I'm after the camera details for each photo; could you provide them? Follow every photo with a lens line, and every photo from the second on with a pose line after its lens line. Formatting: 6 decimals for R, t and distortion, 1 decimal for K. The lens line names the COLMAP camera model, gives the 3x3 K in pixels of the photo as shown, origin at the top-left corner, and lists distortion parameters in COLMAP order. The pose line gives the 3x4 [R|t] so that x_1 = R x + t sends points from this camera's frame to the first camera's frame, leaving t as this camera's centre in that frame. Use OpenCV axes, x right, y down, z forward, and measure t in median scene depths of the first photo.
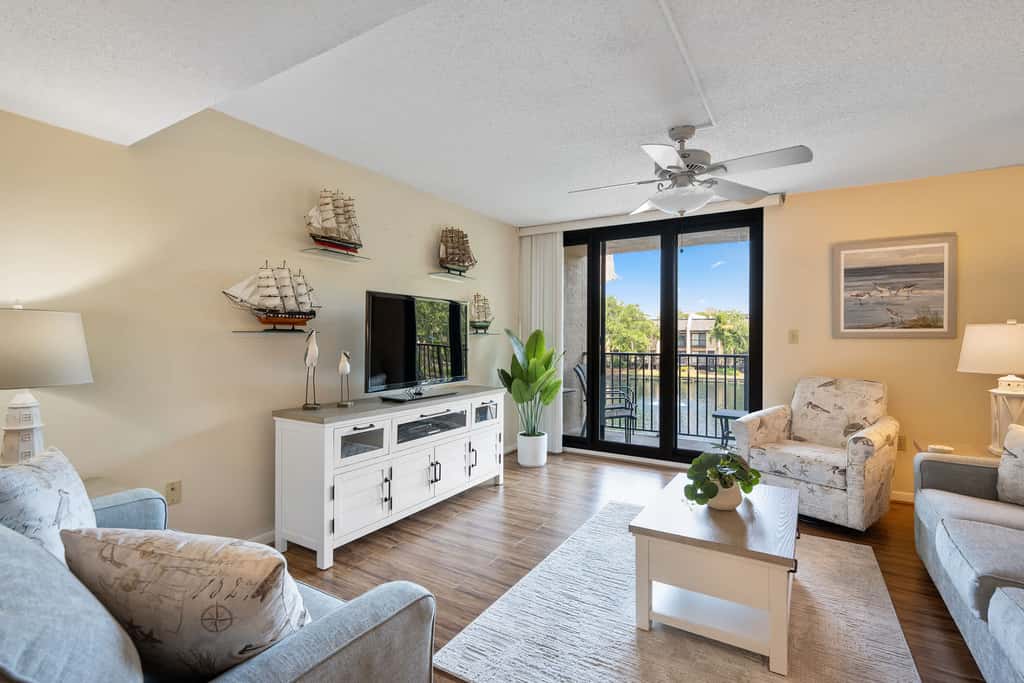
lens RADIAL K [[469.6, 0, 531.1], [0, 469.6, 337.4], [0, 0, 1]] dist [0.020697, 0.000100]
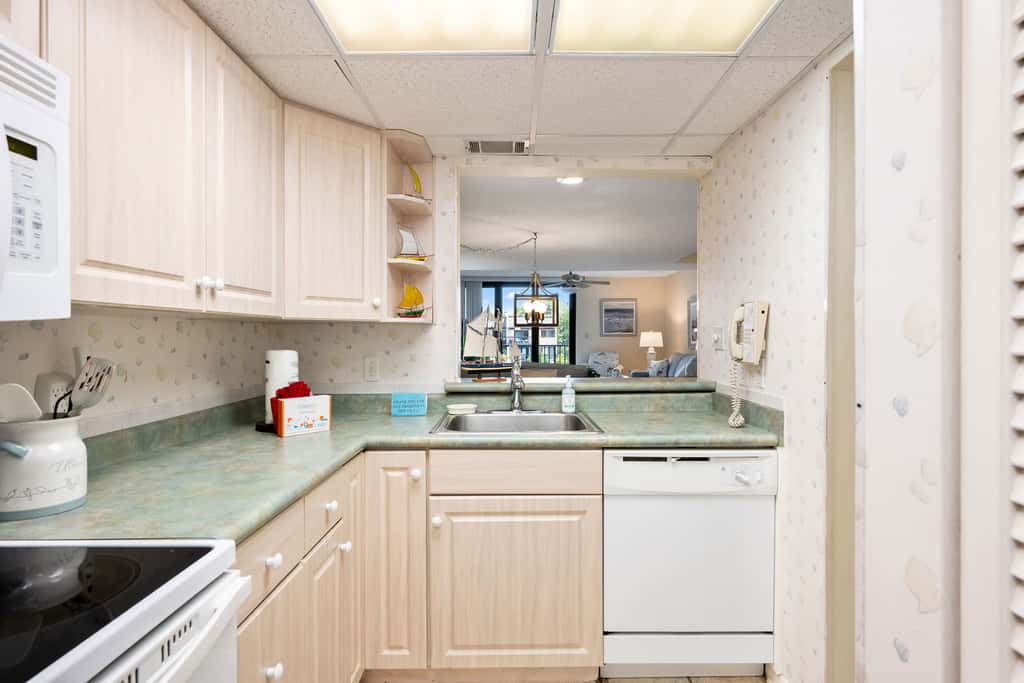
lens RADIAL K [[497.5, 0, 512.0], [0, 497.5, 341.5], [0, 0, 1]] dist [0.000063, 0.000167]
pose [[0.867955, -0.009094, 0.496560, -1.153129], [0.002465, 0.999899, 0.014003, -0.009703], [-0.496638, -0.010929, 0.867889, -1.128080]]
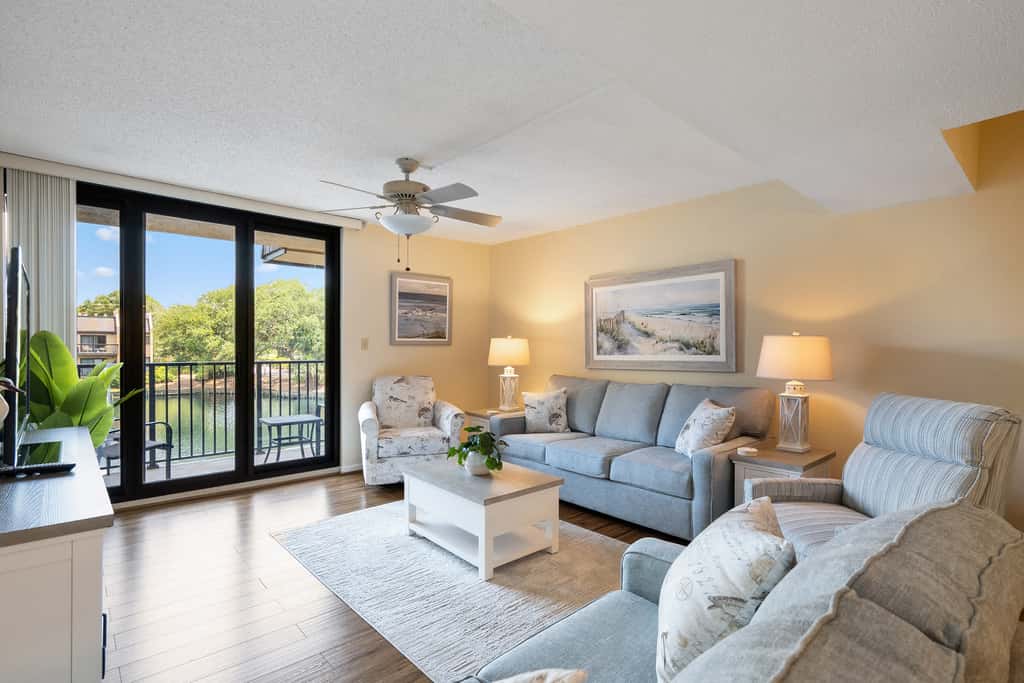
lens RADIAL K [[486.0, 0, 507.8], [0, 486.0, 342.3], [0, 0, 1]] dist [-0.000908, 0.000762]
pose [[0.313605, 0.005836, 0.949536, -0.541902], [-0.008236, 0.999960, -0.003426, -0.004070], [-0.949518, -0.006746, 0.313640, 0.309104]]
